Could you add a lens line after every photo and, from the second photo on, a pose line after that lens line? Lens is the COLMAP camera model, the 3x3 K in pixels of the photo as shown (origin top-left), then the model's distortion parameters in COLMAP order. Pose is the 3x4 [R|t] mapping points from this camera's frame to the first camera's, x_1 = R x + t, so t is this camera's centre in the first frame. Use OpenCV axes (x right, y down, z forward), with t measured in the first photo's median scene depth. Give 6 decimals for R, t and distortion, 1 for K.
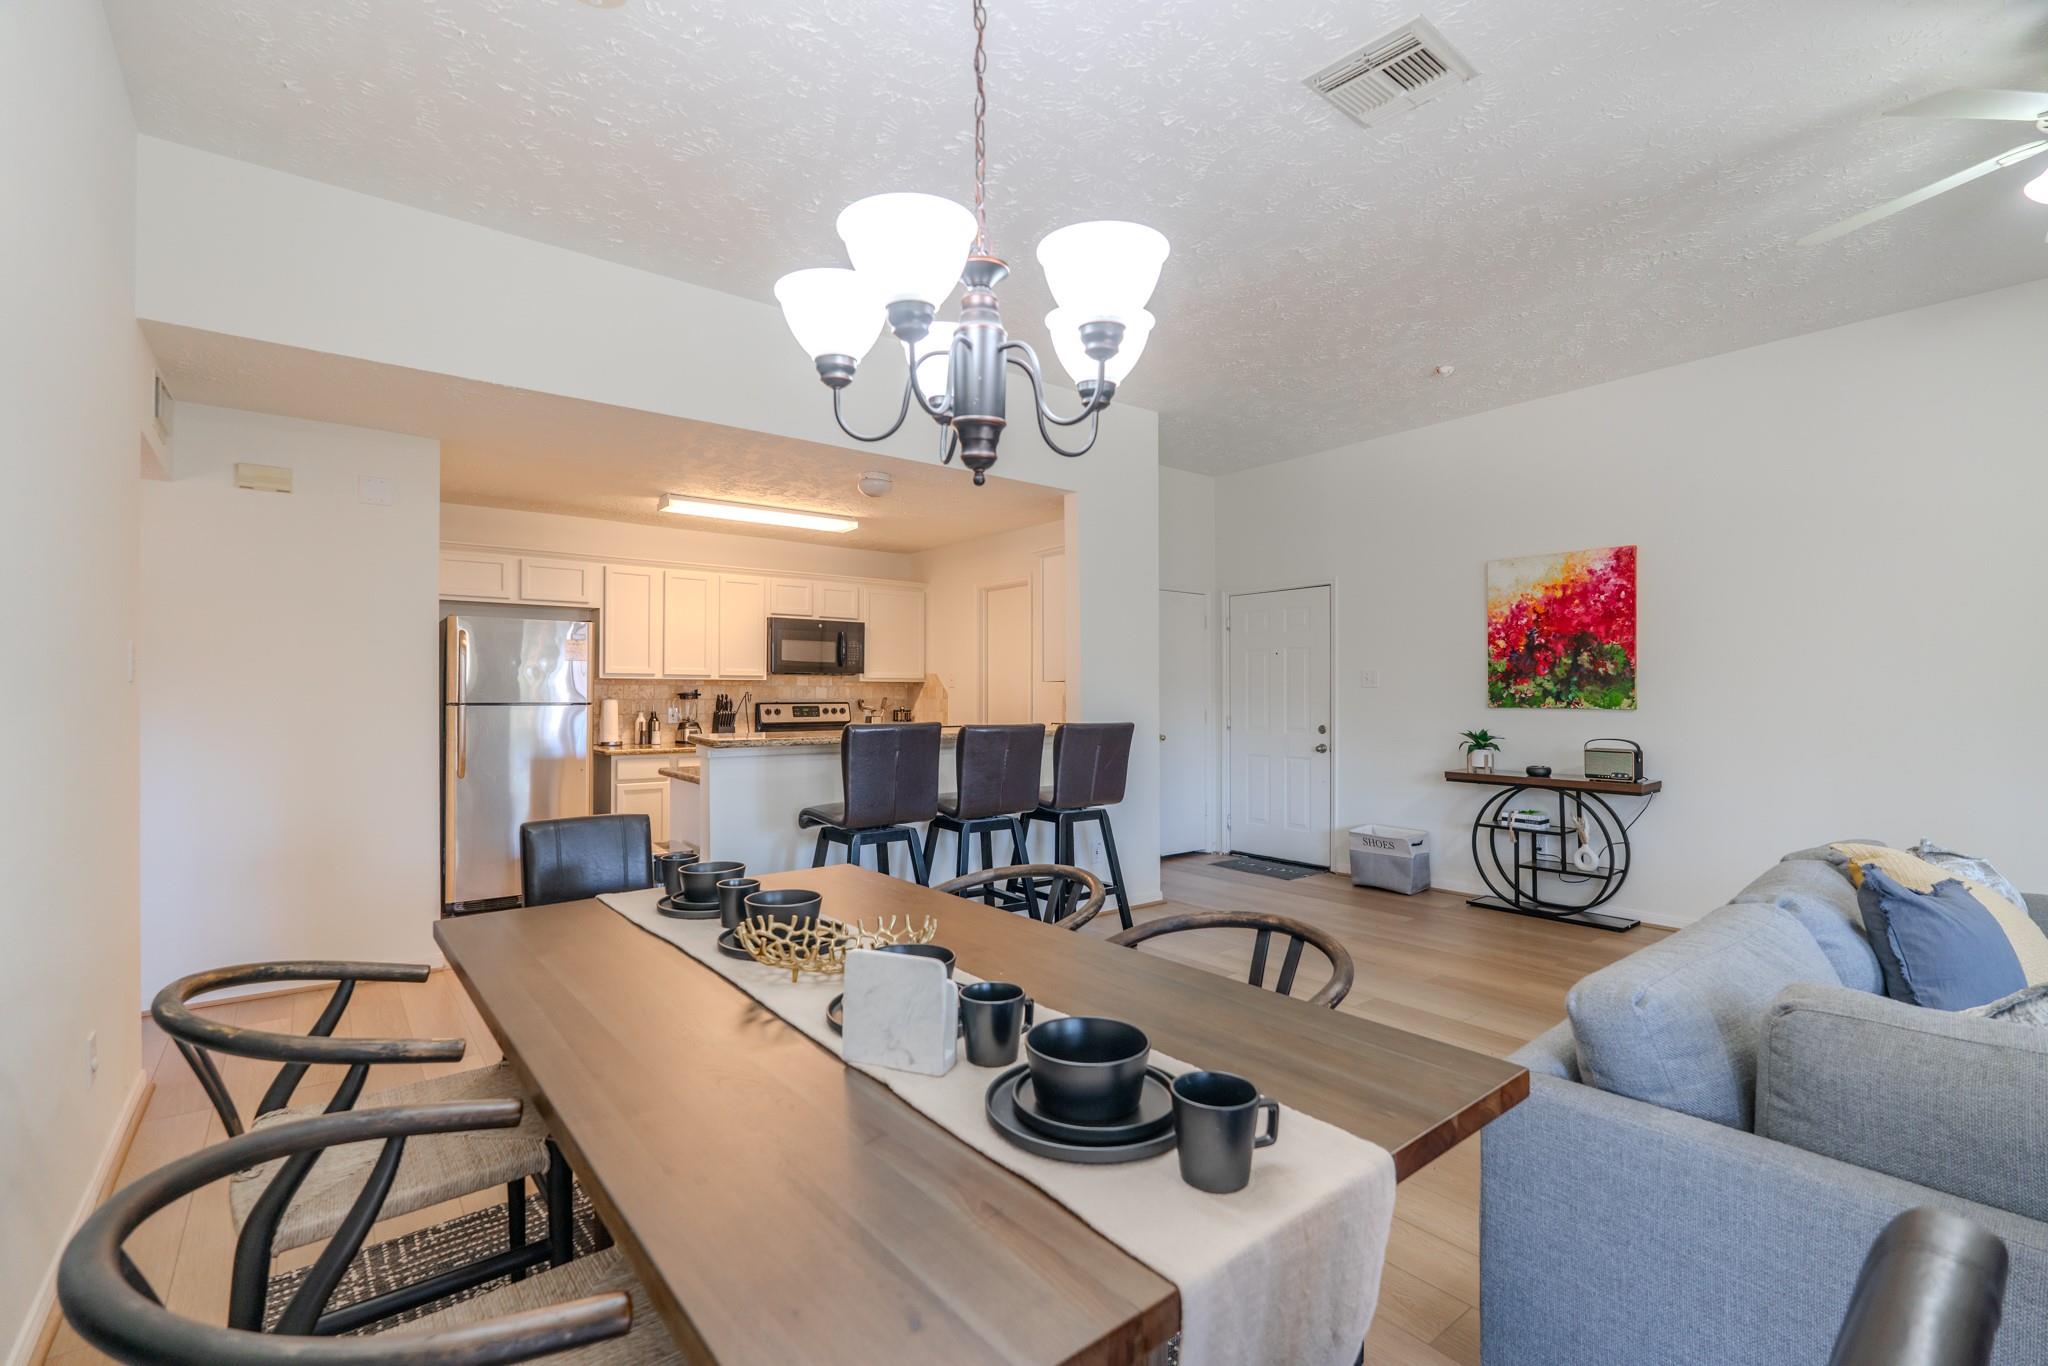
lens RADIAL K [[915.9, 0, 1022.8], [0, 915.9, 687.5], [0, 0, 1]] dist [-0.009235, -0.000004]
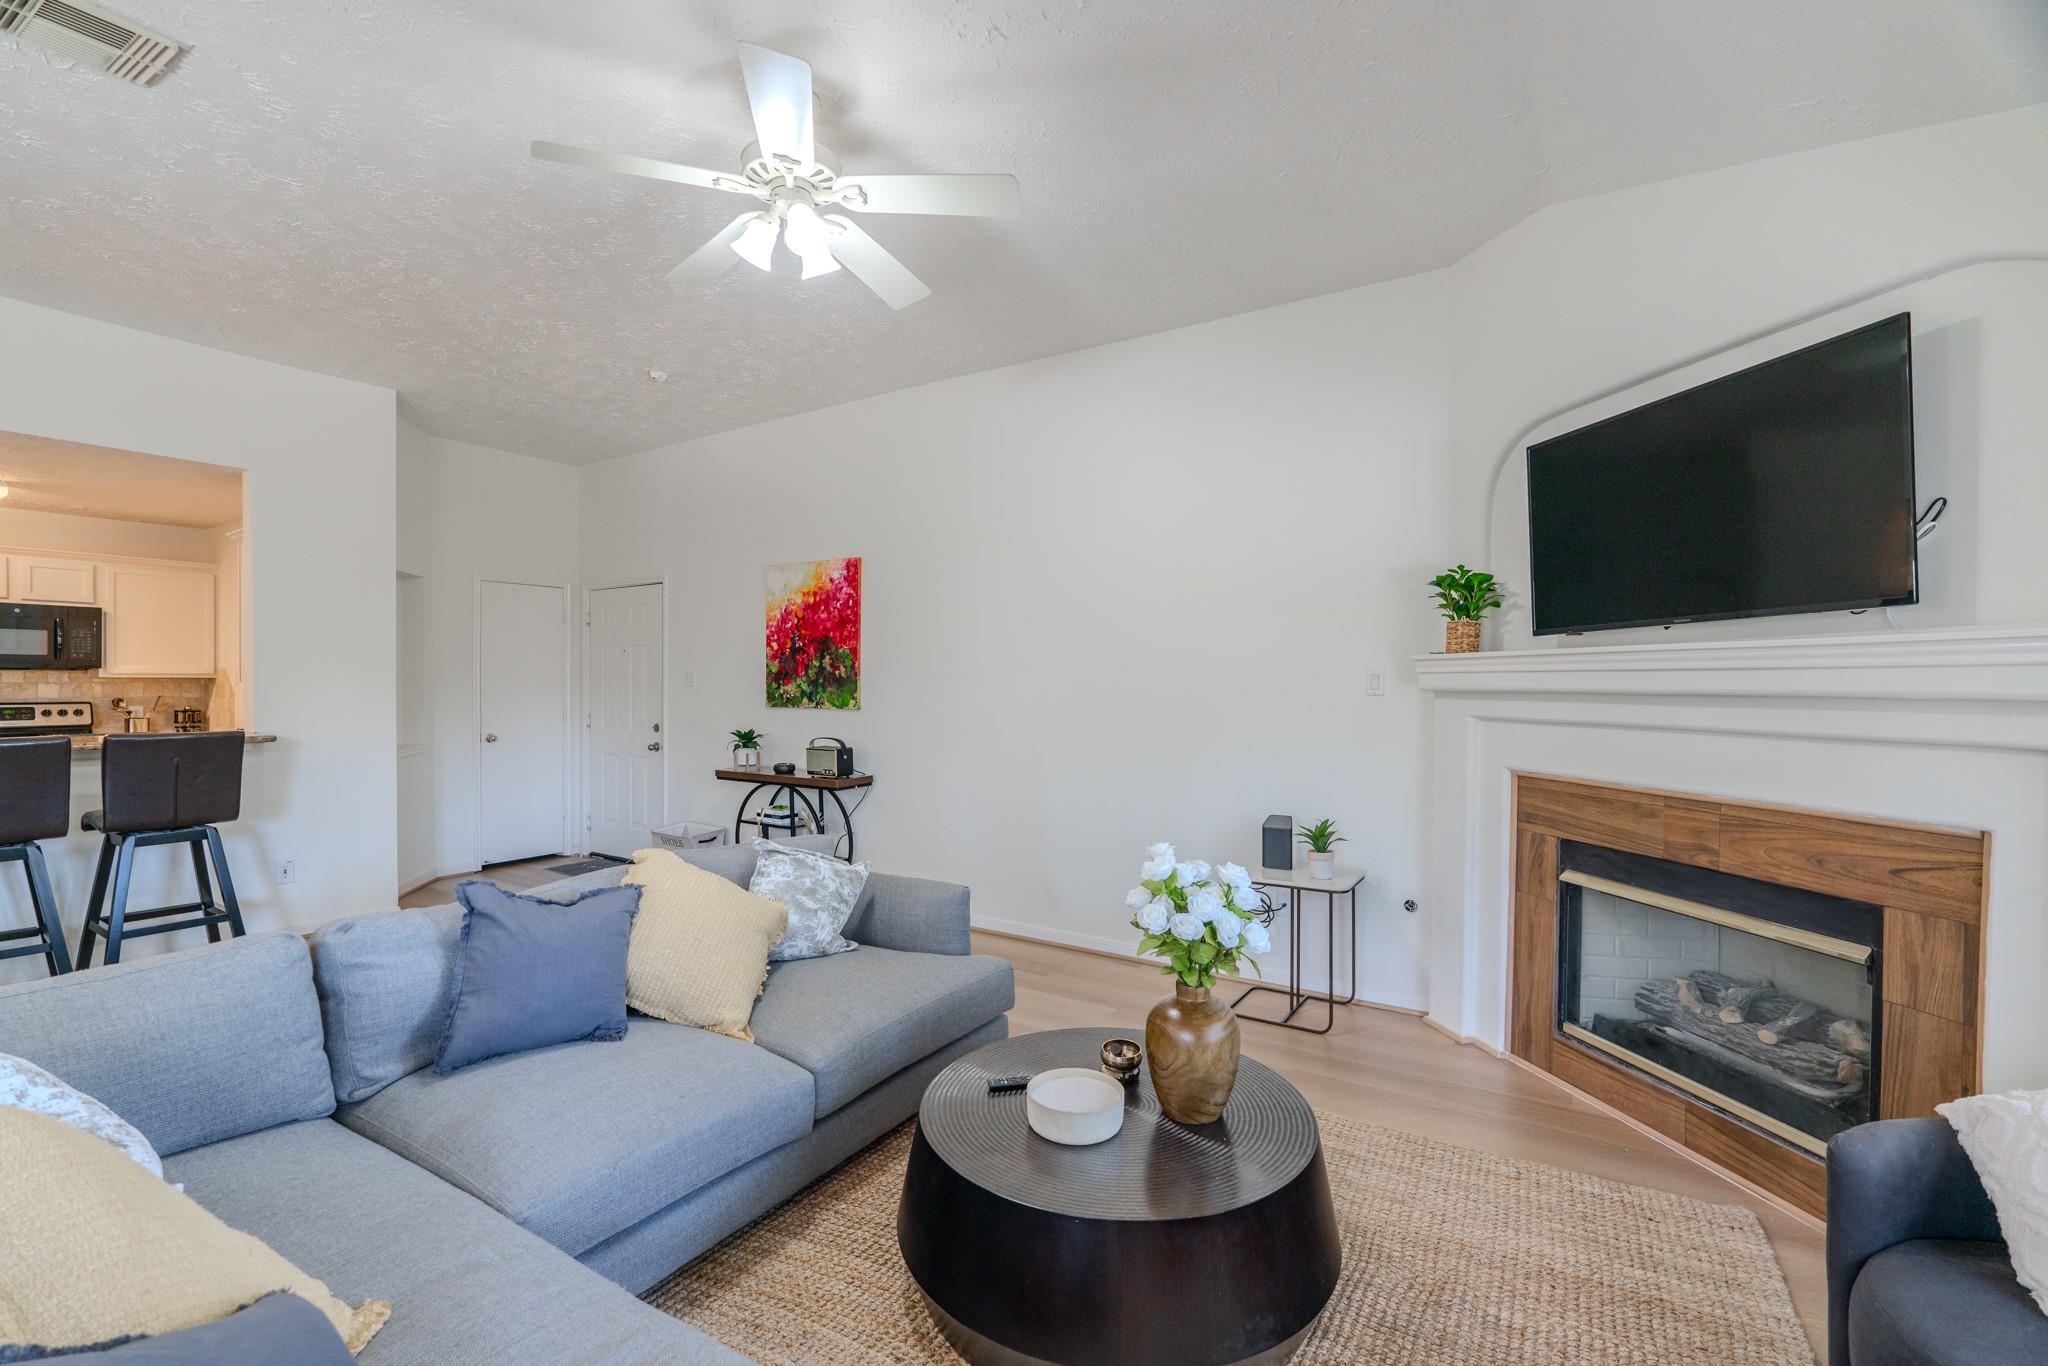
lens RADIAL K [[903.1, 0, 1016.1], [0, 903.1, 688.2], [0, 0, 1]] dist [-0.003582, 0.000283]
pose [[0.947348, -0.000687, 0.320204, 0.457866], [-0.004318, 0.999879, 0.014922, -0.016260], [-0.320176, -0.015519, 0.947231, -0.066004]]
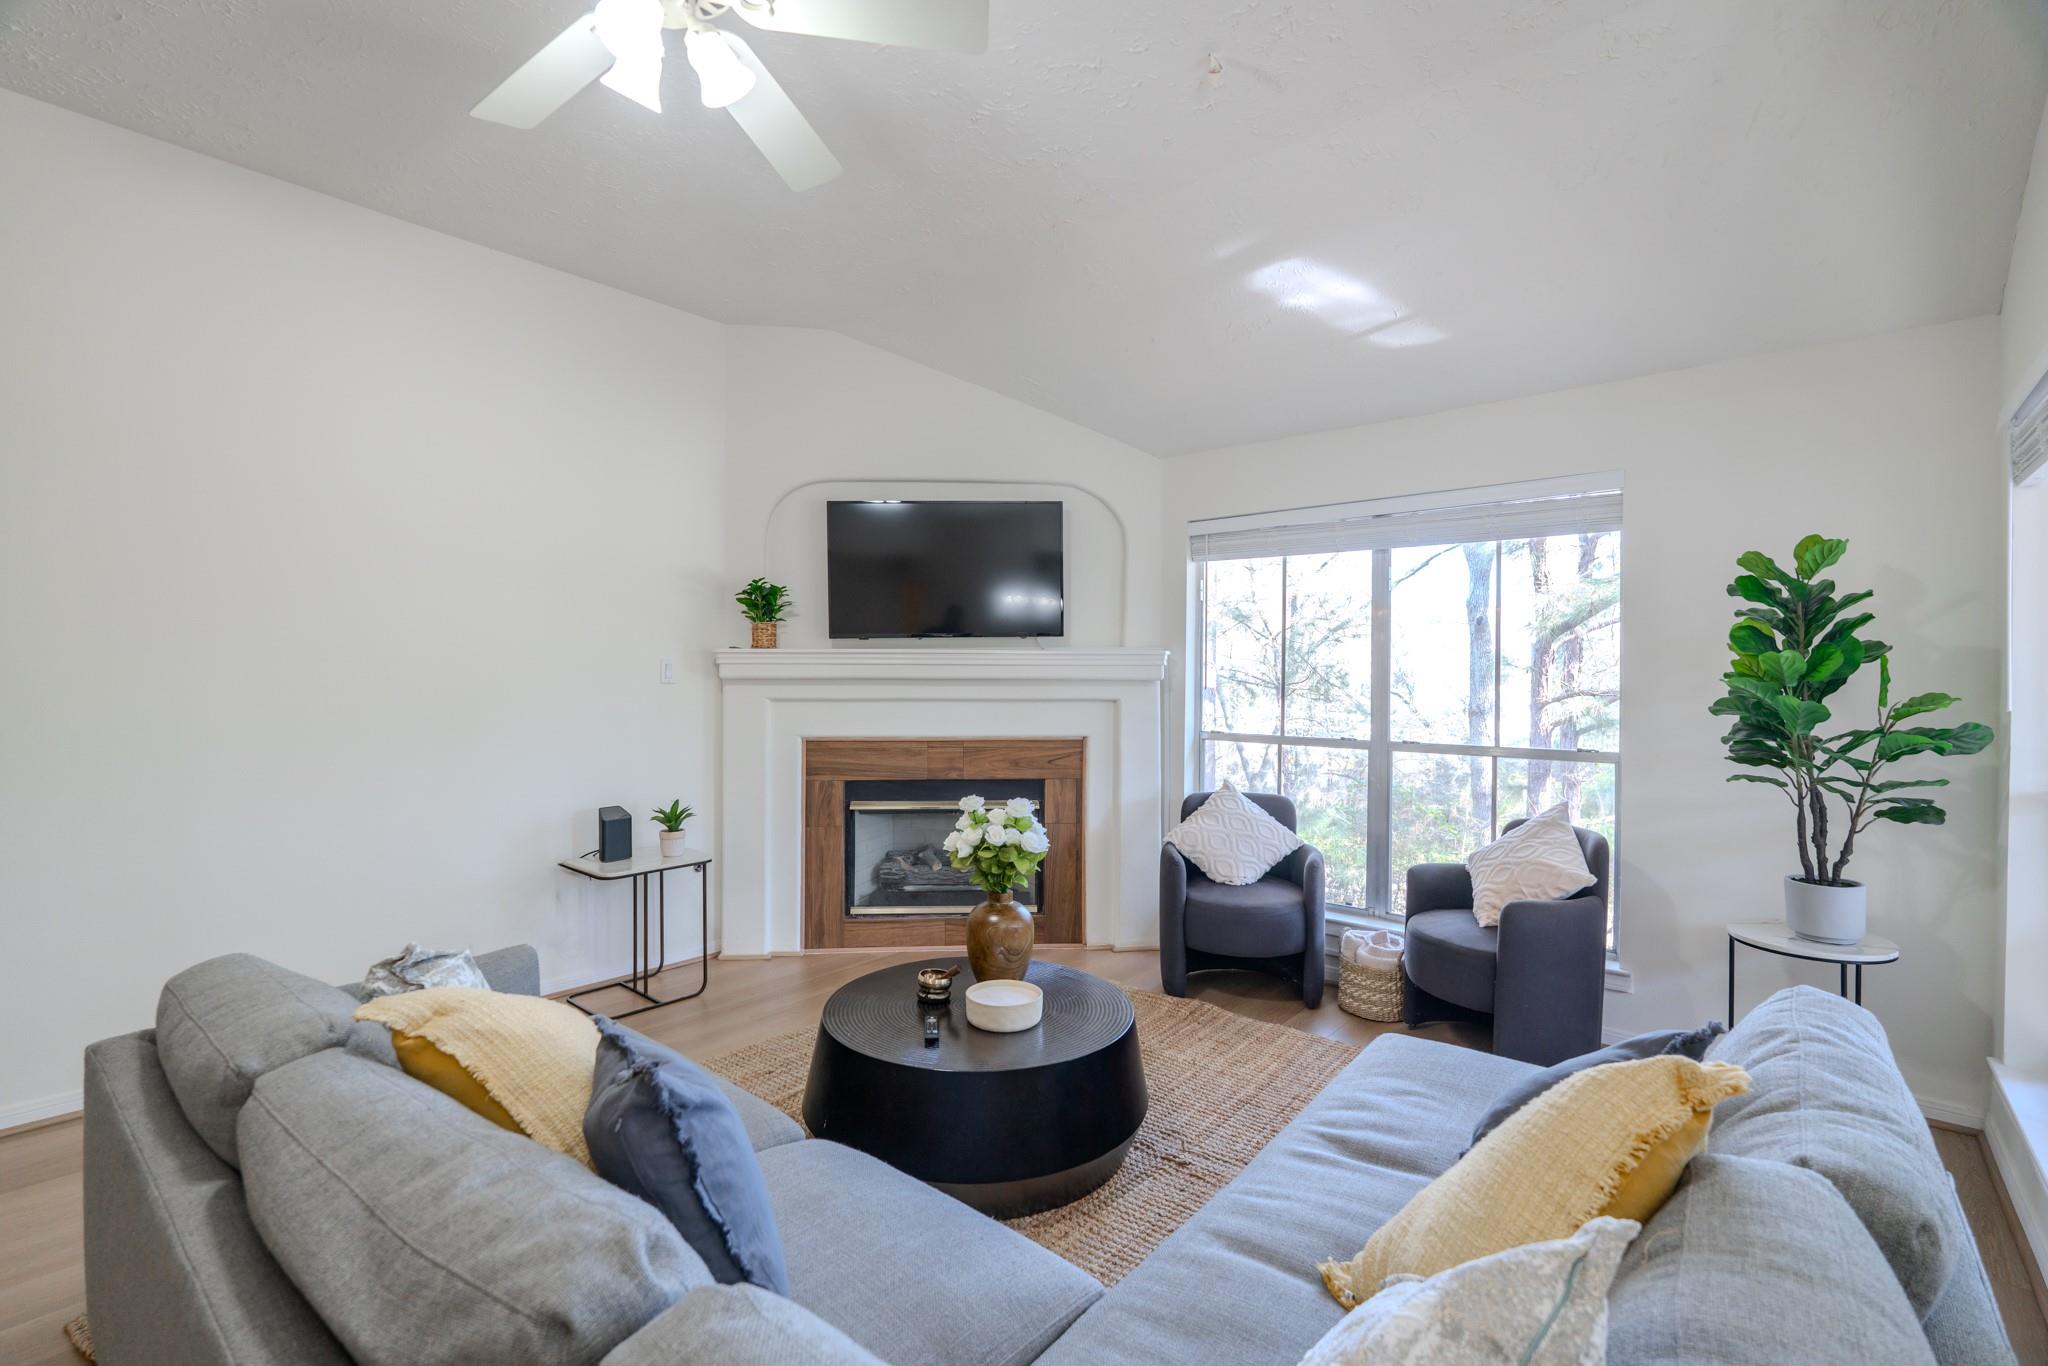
lens RADIAL K [[899.3, 0, 1020.2], [0, 899.3, 690.5], [0, 0, 1]] dist [-0.007669, 0.000228]
pose [[-0.191931, -0.017458, 0.981253, 0.151306], [-0.009921, 0.999825, 0.015847, -0.010961], [-0.981358, -0.006694, -0.192071, 0.348739]]
